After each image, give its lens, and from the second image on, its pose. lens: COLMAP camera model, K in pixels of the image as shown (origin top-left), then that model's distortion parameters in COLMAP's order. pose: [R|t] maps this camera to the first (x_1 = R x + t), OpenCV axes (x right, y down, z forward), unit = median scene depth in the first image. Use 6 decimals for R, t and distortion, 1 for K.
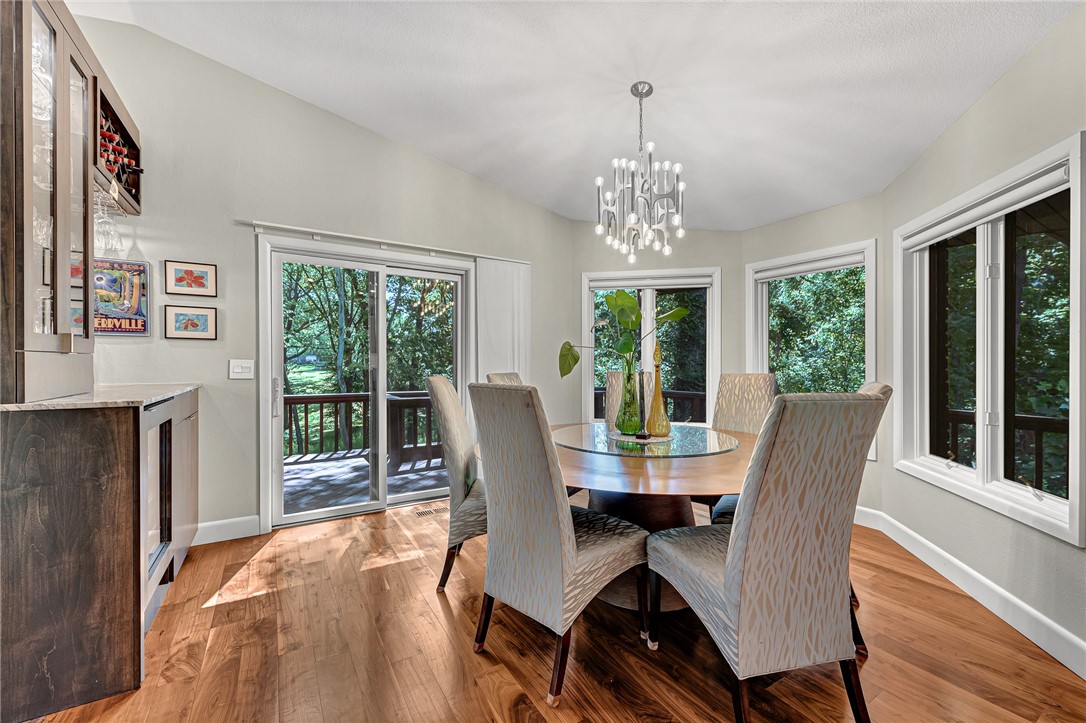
lens RADIAL K [[436.6, 0, 545.2], [0, 436.6, 366.7], [0, 0, 1]] dist [0.000106, -0.000259]
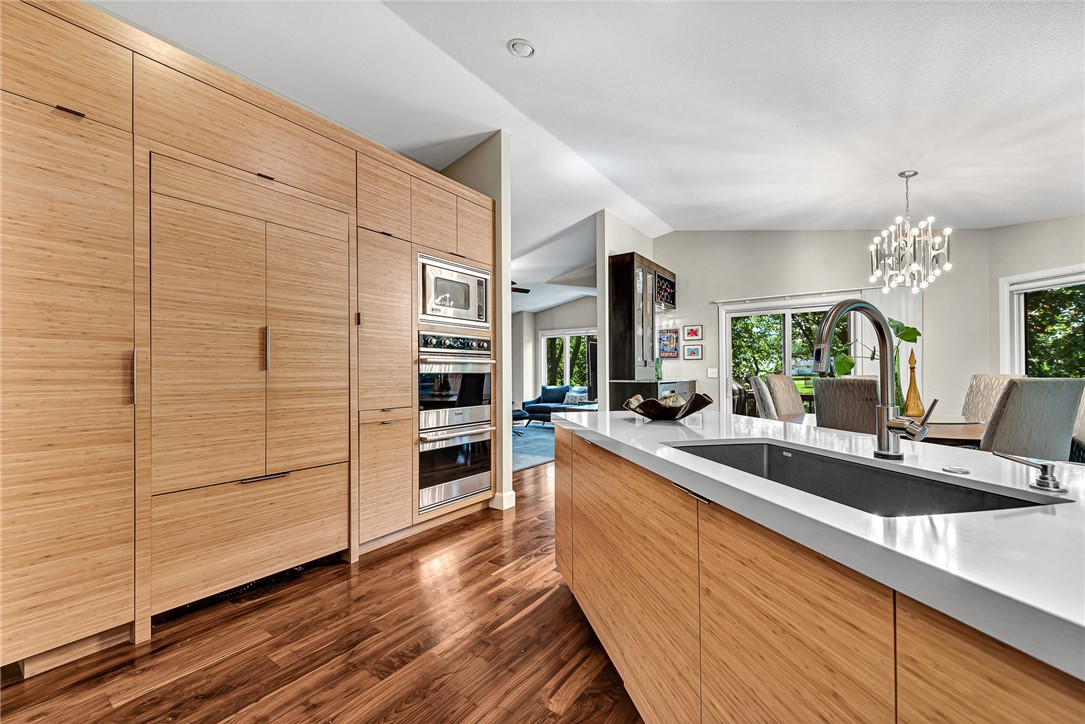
lens RADIAL K [[436.2, 0, 544.7], [0, 436.2, 367.2], [0, 0, 1]] dist [0.000106, -0.000259]
pose [[0.384384, -0.017200, -0.923013, 0.996874], [-0.006151, 0.999757, -0.021191, 0.029651], [0.923153, 0.013823, 0.384185, -0.581677]]
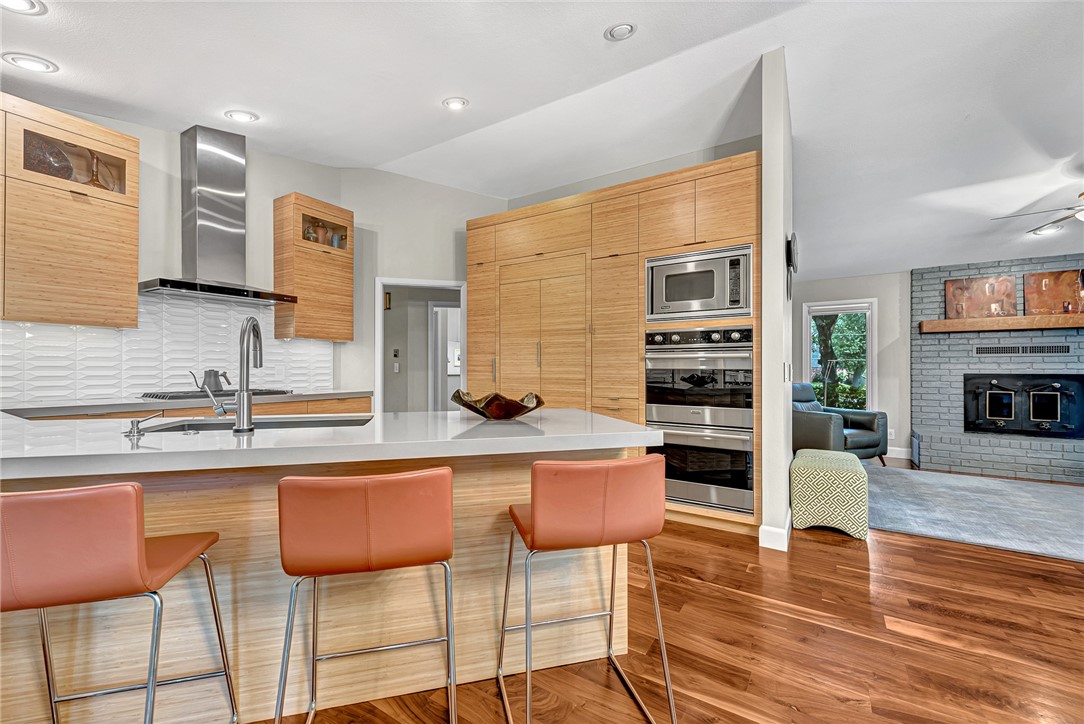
lens RADIAL K [[435.8, 0, 544.2], [0, 435.8, 367.2], [0, 0, 1]] dist [0.000106, -0.000259]
pose [[-0.906653, -0.008727, -0.421787, 0.616566], [-0.012126, 0.999912, 0.005377, 0.015198], [0.421703, 0.009989, -0.906679, 0.538282]]
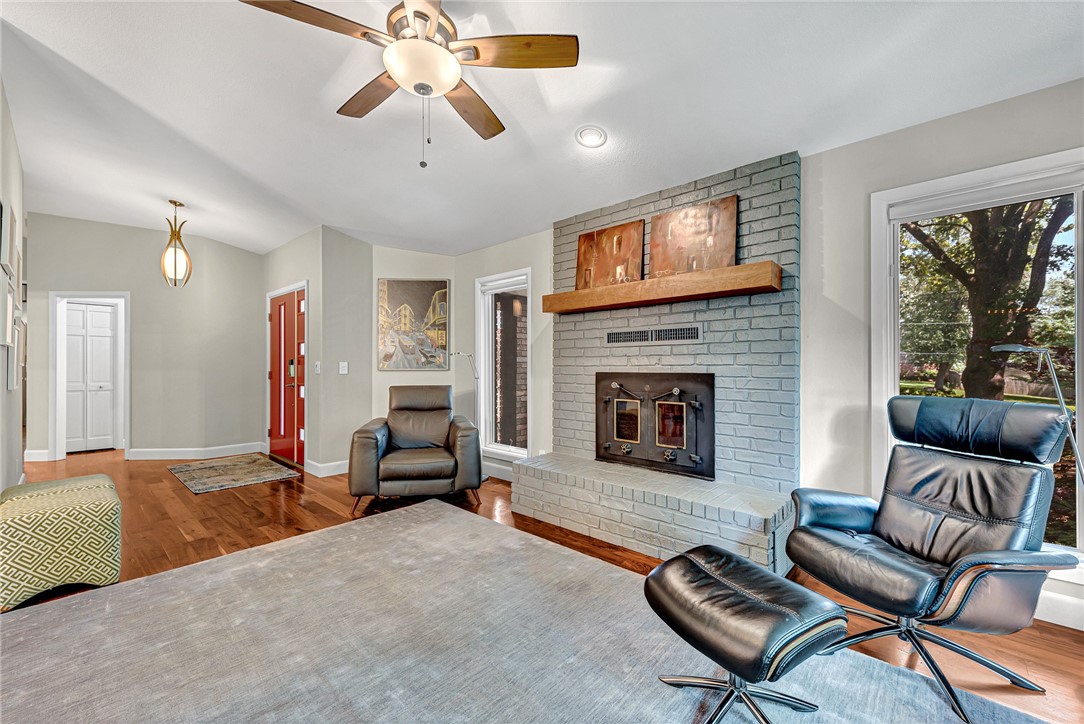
lens RADIAL K [[445.1, 0, 537.8], [0, 445.1, 368.3], [0, 0, 1]] dist [0.022307, -0.000036]
pose [[-0.968353, -0.001380, -0.249580, -1.395382], [-0.005527, 0.999858, 0.015917, -0.001117], [0.249522, 0.016793, -0.968223, 0.818600]]
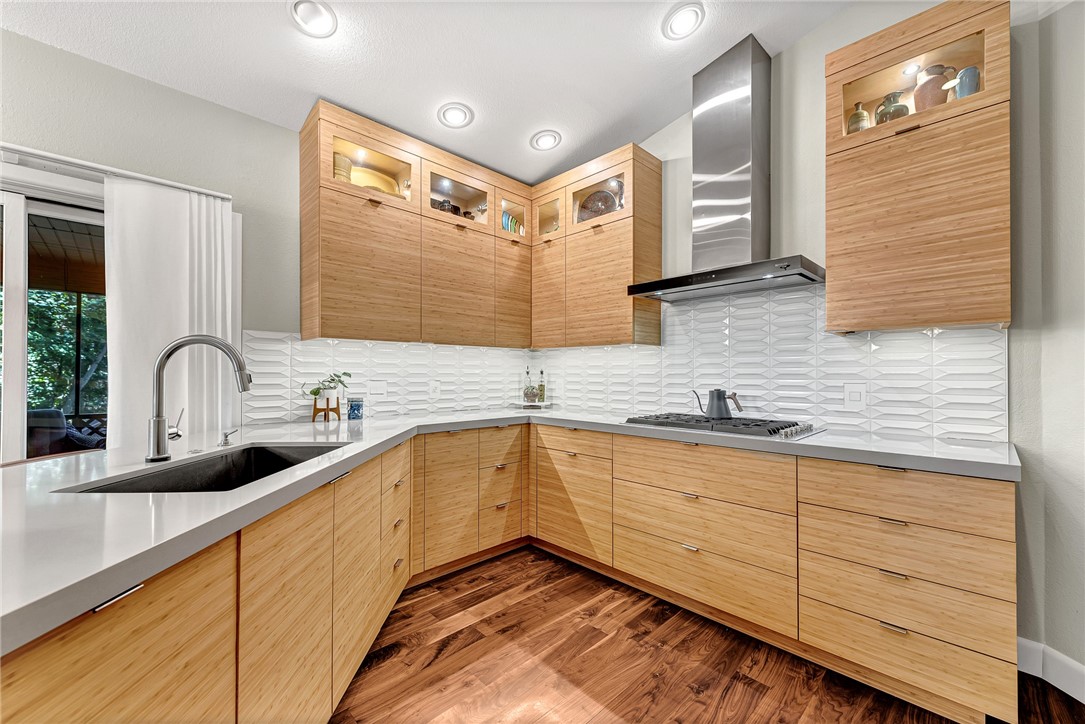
lens RADIAL K [[420.0, 0, 544.7], [0, 420.0, 372.4], [0, 0, 1]] dist [0.001230, -0.000037]
pose [[-0.215437, 0.003079, 0.976513, 0.160191], [0.007149, 0.999973, -0.001576, 0.004578], [-0.976491, 0.006641, -0.215454, -0.470031]]
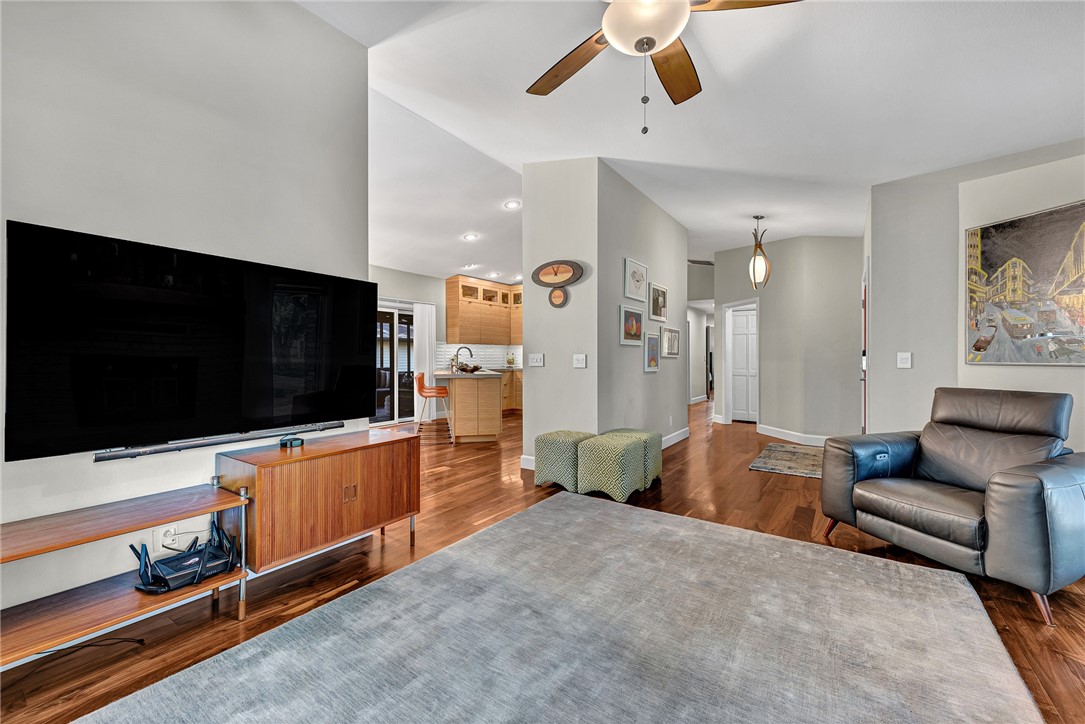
lens RADIAL K [[434.1, 0, 531.8], [0, 434.1, 358.1], [0, 0, 1]] dist [0.009494, -0.000017]
pose [[-0.383288, -0.007020, 0.923602, -1.891906], [0.007142, 0.999919, 0.010564, 0.001599], [-0.923601, 0.010645, -0.383206, 0.474171]]
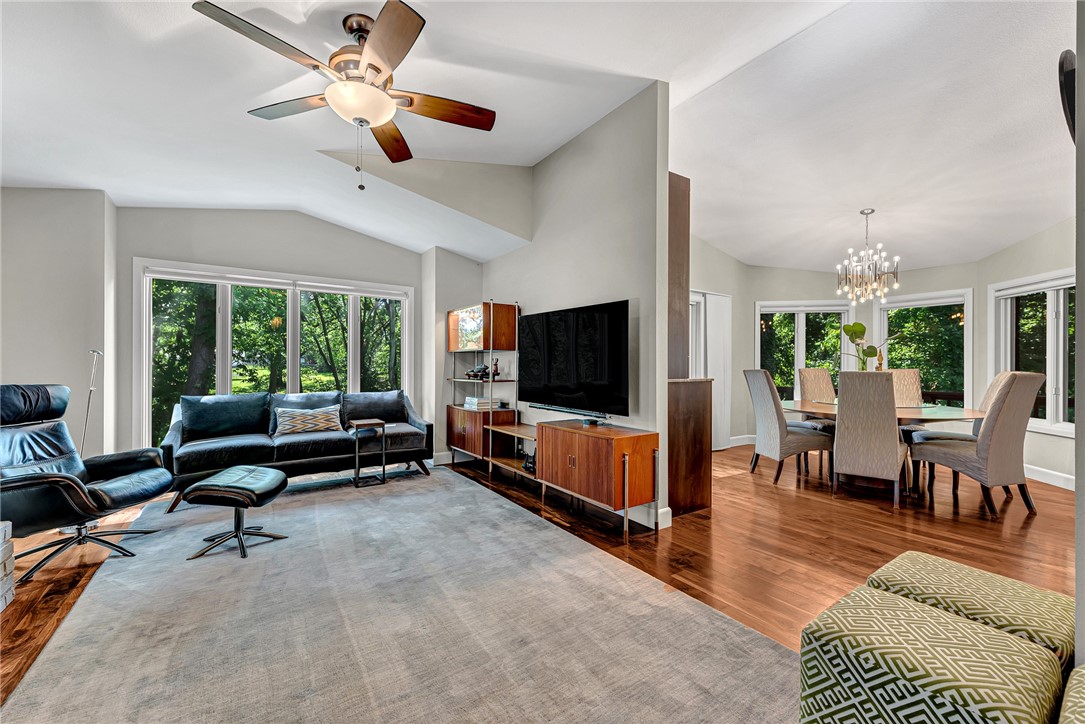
lens RADIAL K [[440.7, 0, 547.1], [0, 440.7, 366.5], [0, 0, 1]] dist [0.000087, -0.000230]
pose [[0.999117, -0.000217, 0.042017, -1.094806], [0.000557, 0.999967, -0.008098, 0.020568], [-0.042014, 0.008114, 0.999084, -0.715933]]
